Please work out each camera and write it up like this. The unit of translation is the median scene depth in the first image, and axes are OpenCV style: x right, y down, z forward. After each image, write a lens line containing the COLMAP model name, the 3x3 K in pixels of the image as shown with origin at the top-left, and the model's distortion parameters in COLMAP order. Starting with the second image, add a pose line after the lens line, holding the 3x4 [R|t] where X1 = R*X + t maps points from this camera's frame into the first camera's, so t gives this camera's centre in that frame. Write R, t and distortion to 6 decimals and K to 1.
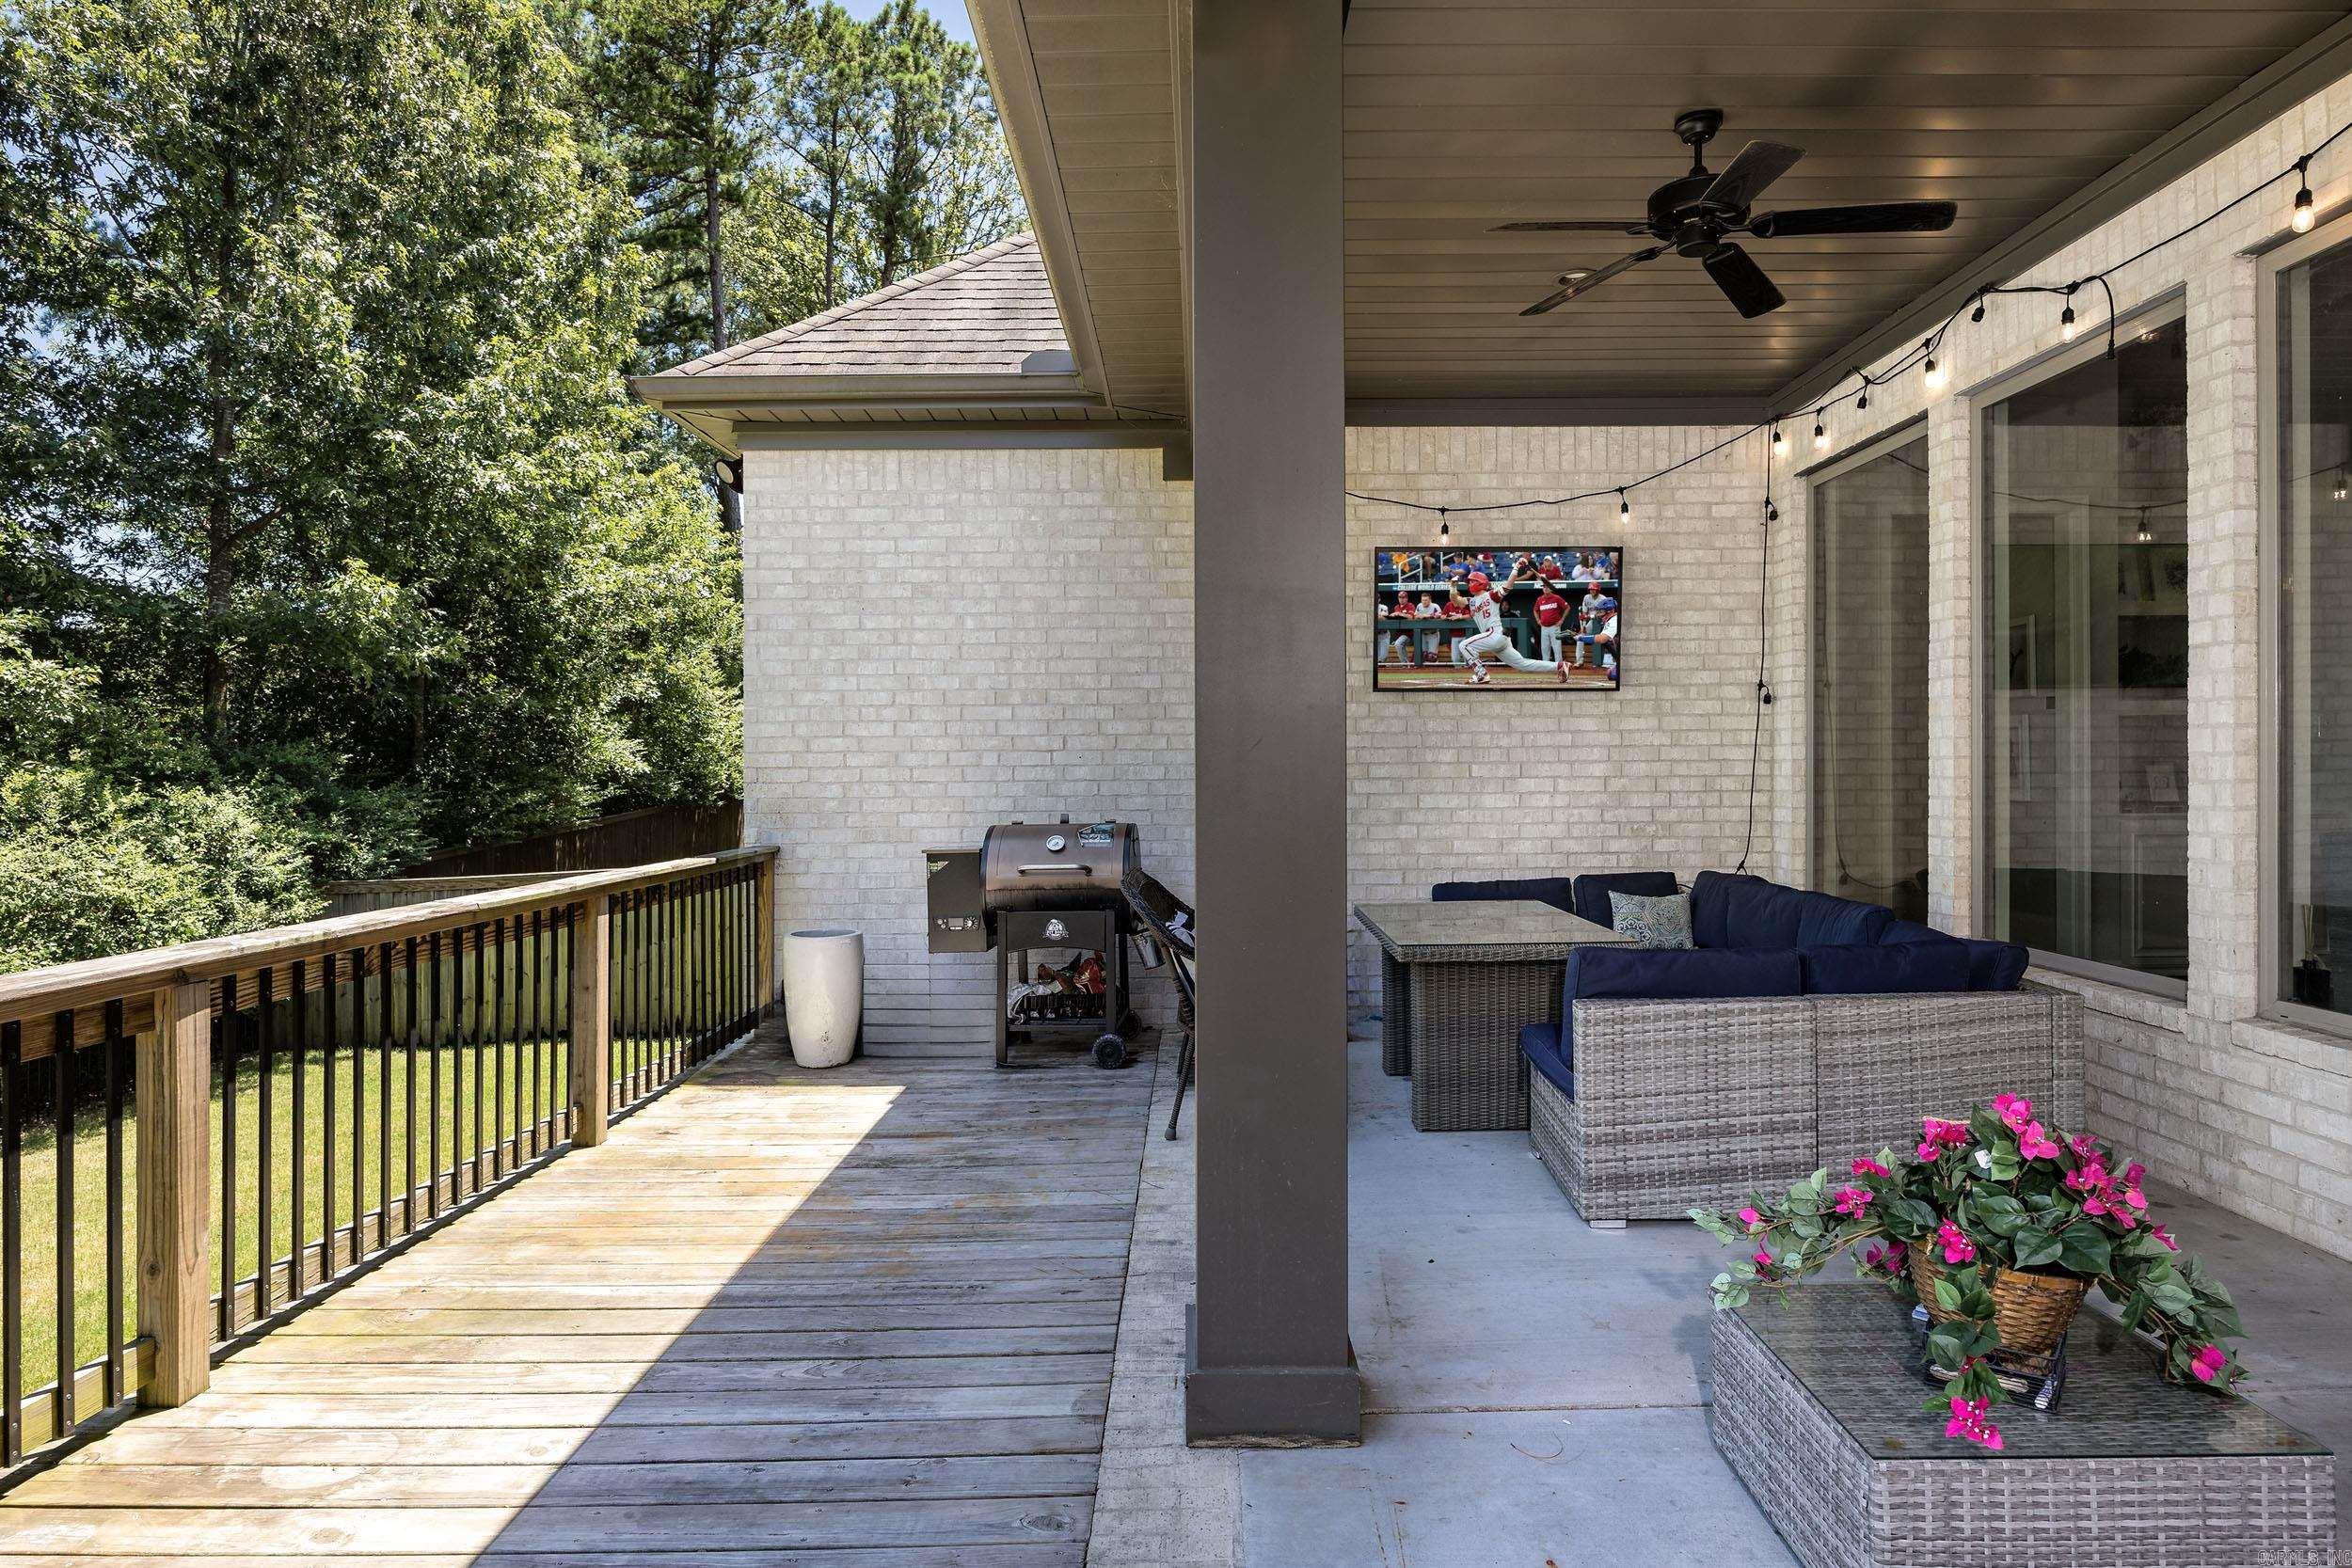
lens RADIAL K [[1316.7, 0, 1180.9], [0, 1316.7, 771.6], [0, 0, 1]] dist [-0.003273, -0.004699]
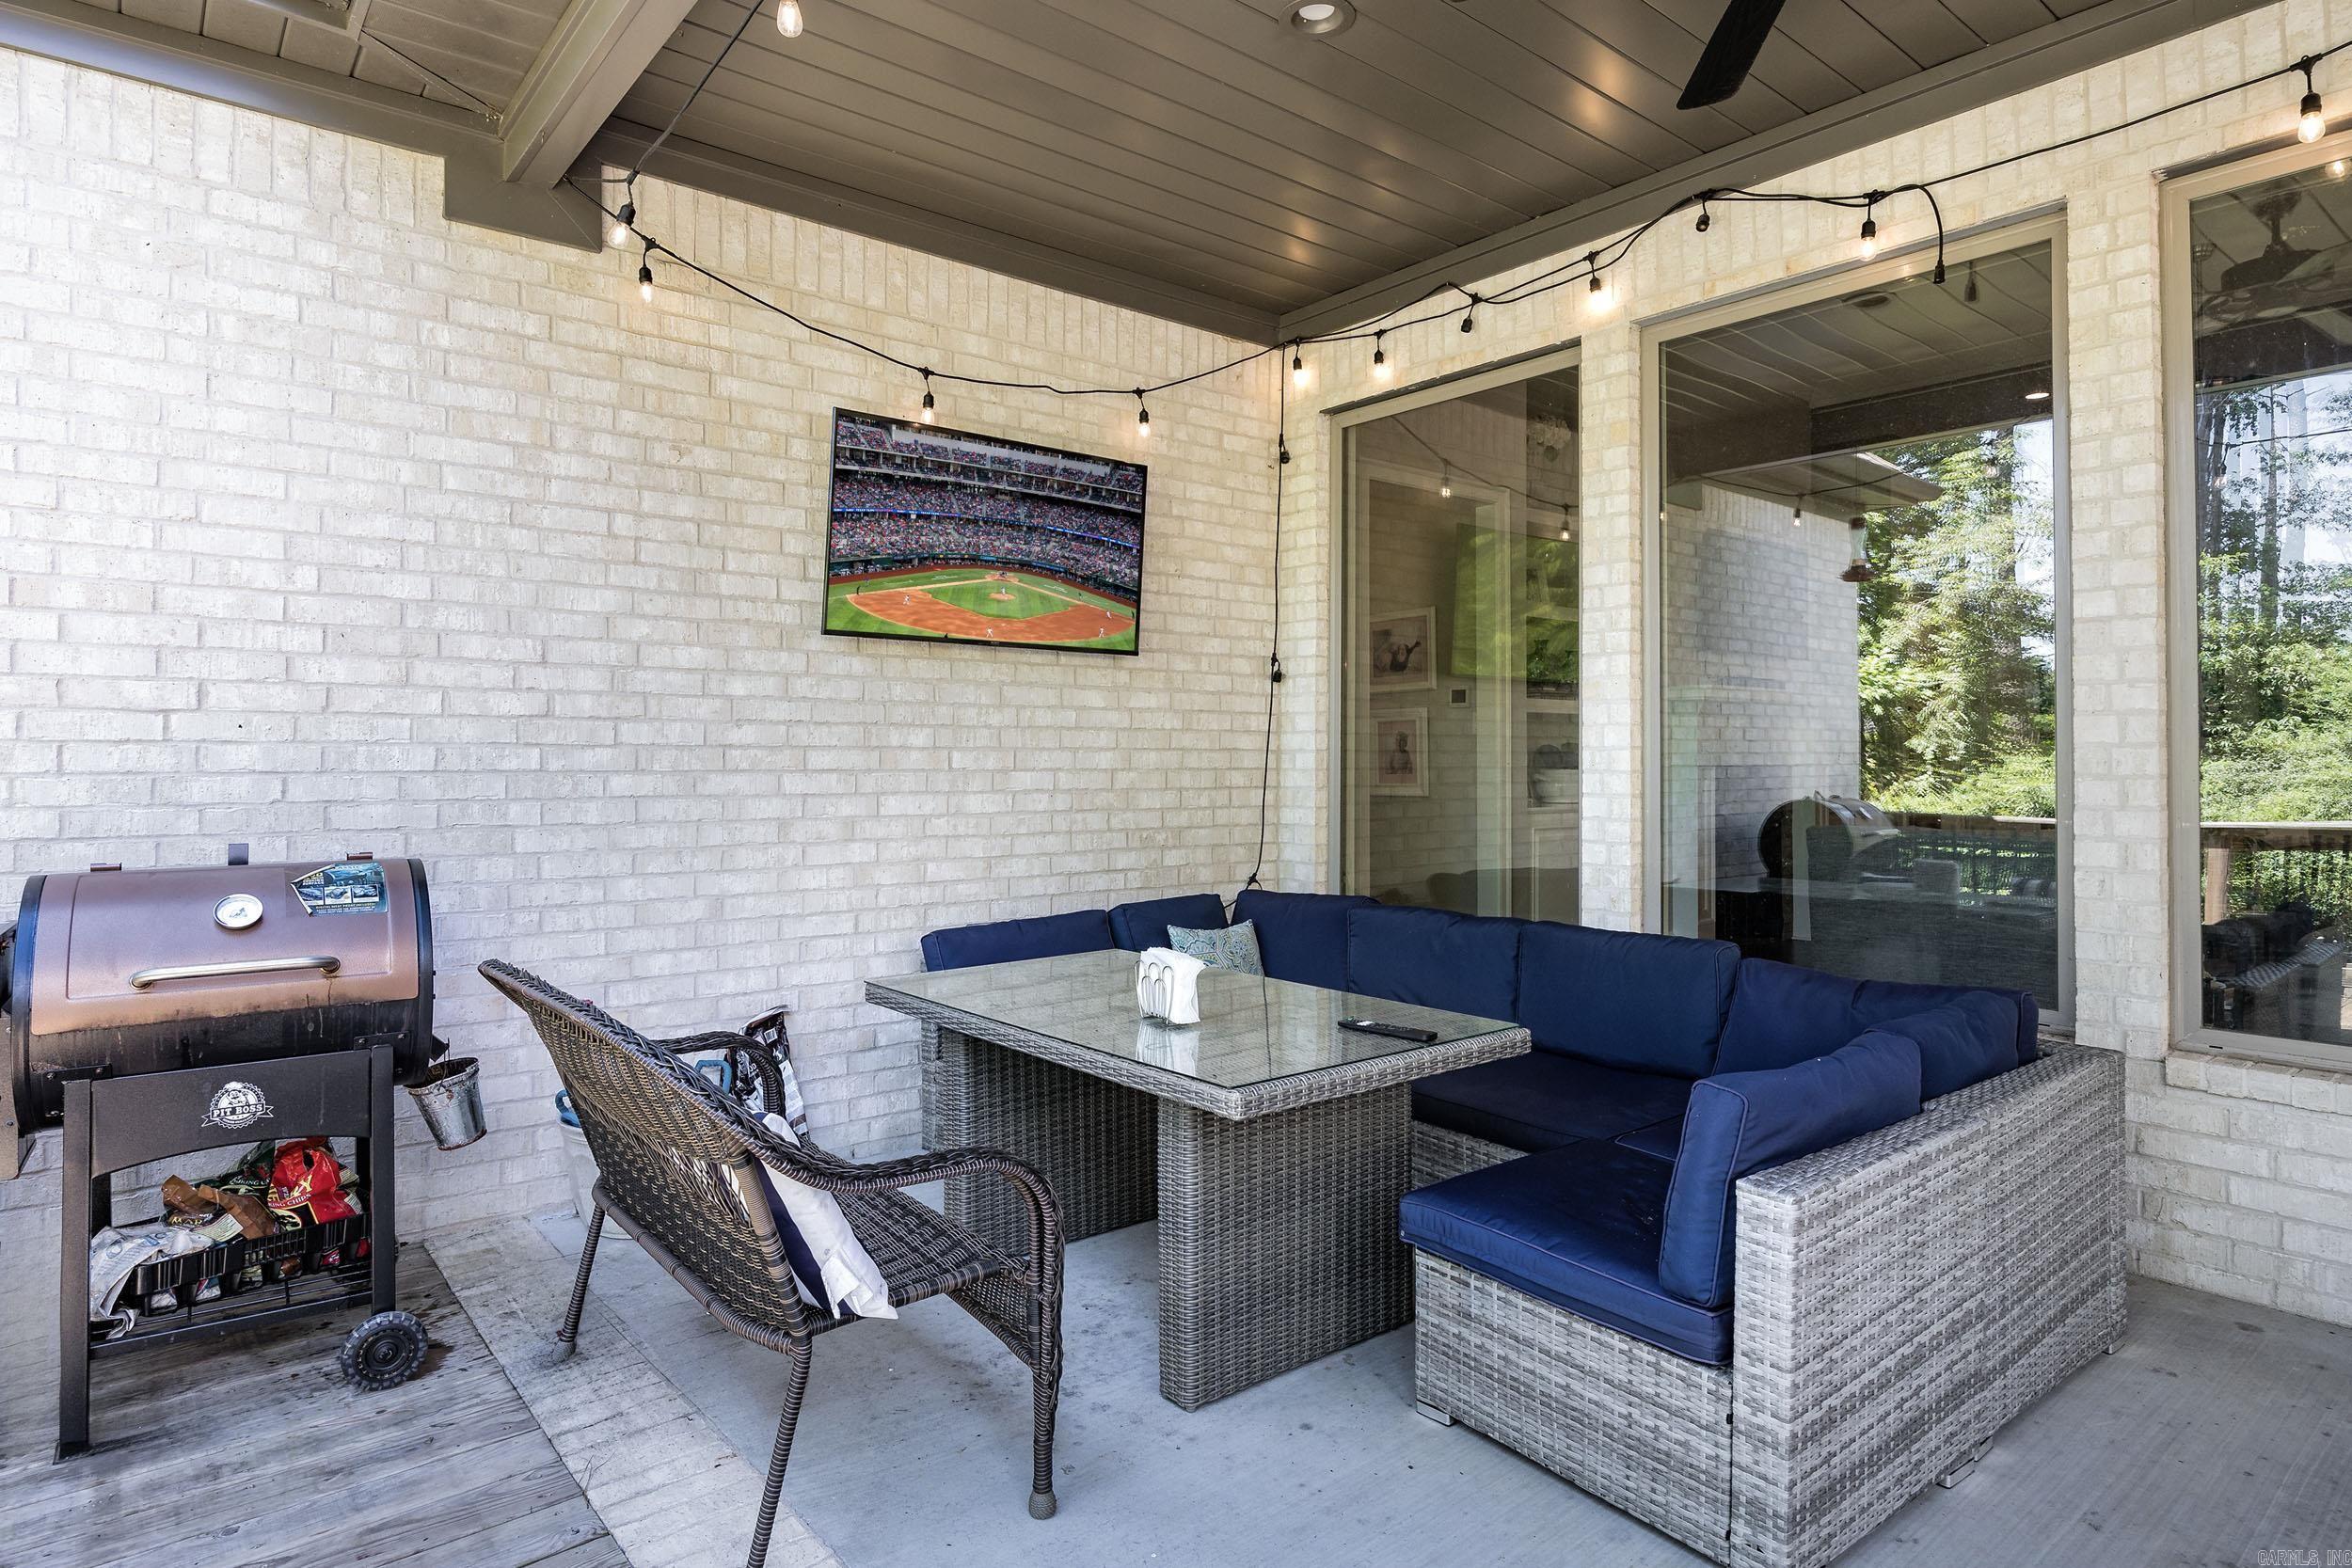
lens RADIAL K [[1316.7, 0, 1224.1], [0, 1316.7, 737.4], [0, 0, 1]] dist [-0.003273, -0.004699]
pose [[0.761002, 0.020196, 0.648435, -0.117266], [-0.005782, 0.999687, -0.024350, 0.003487], [-0.648723, 0.014782, 0.760881, 0.392114]]
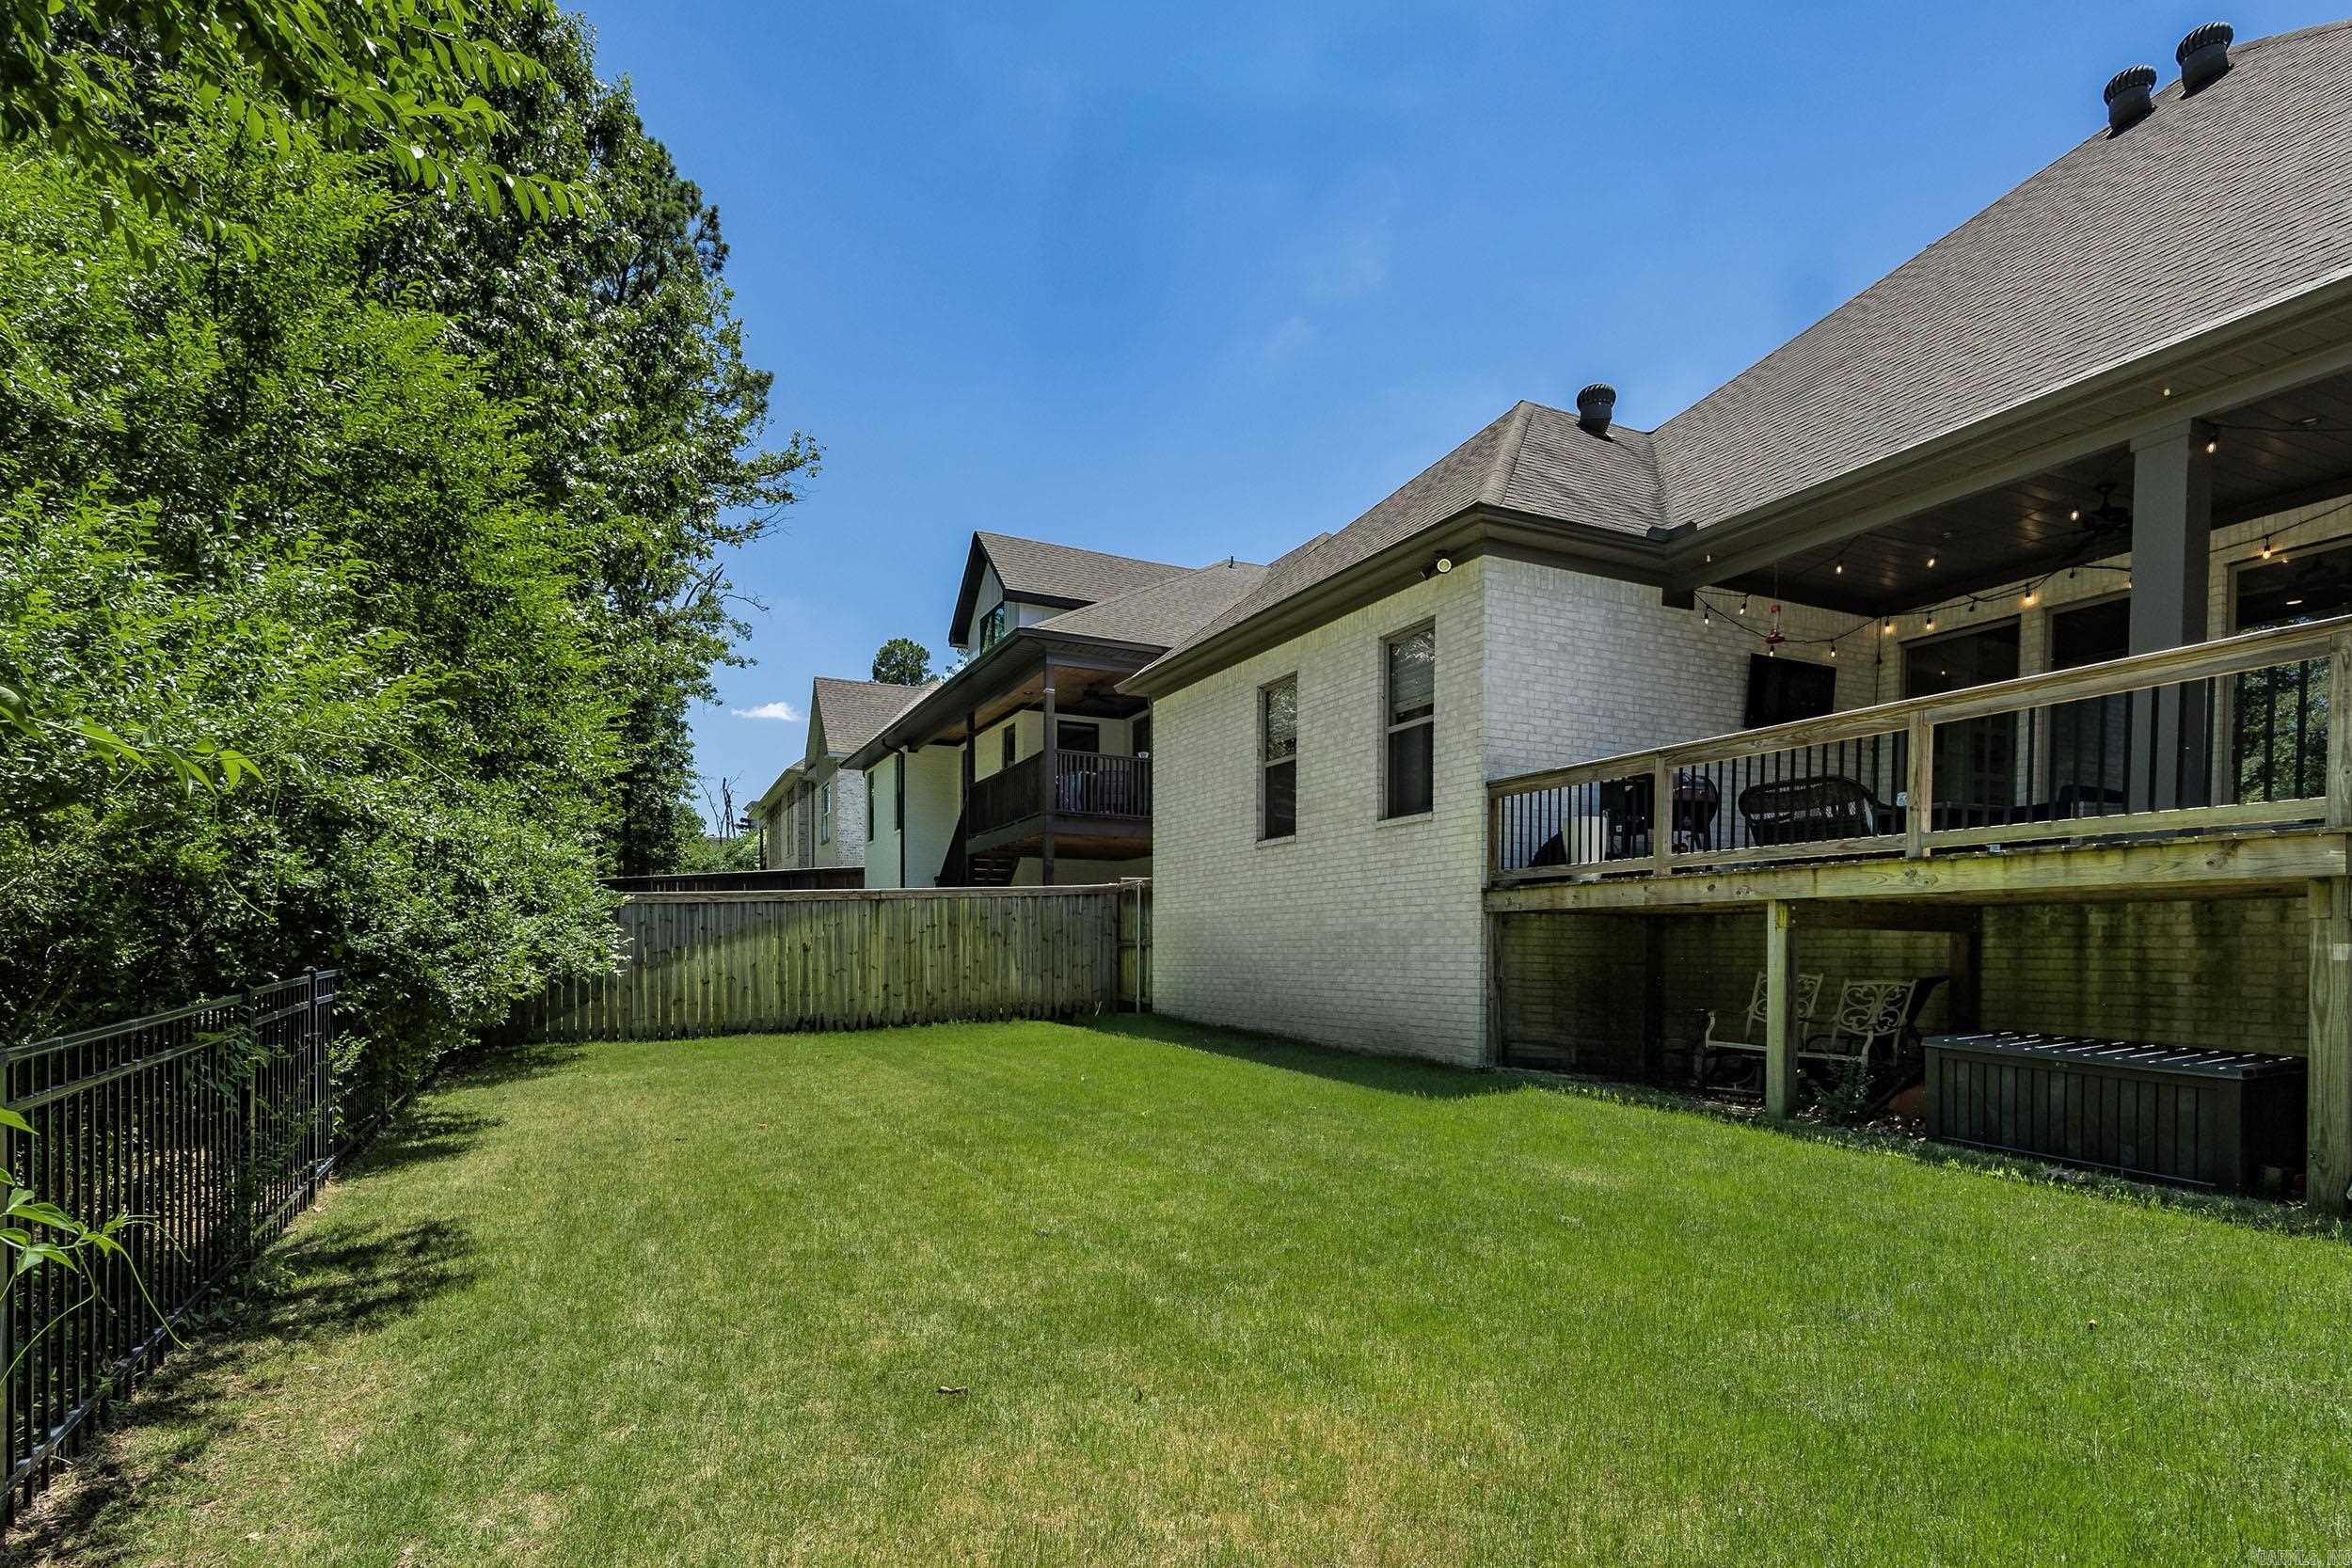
lens RADIAL K [[1169.1, 0, 1251.4], [0, 1169.1, 975.6], [0, 0, 1]] dist [0.038648, 0.000489]
pose [[0.882435, 0.000487, 0.470433, -1.372826], [-0.010860, 0.999754, 0.019337, 0.295993], [-0.470308, -0.022172, 0.882224, -0.246606]]
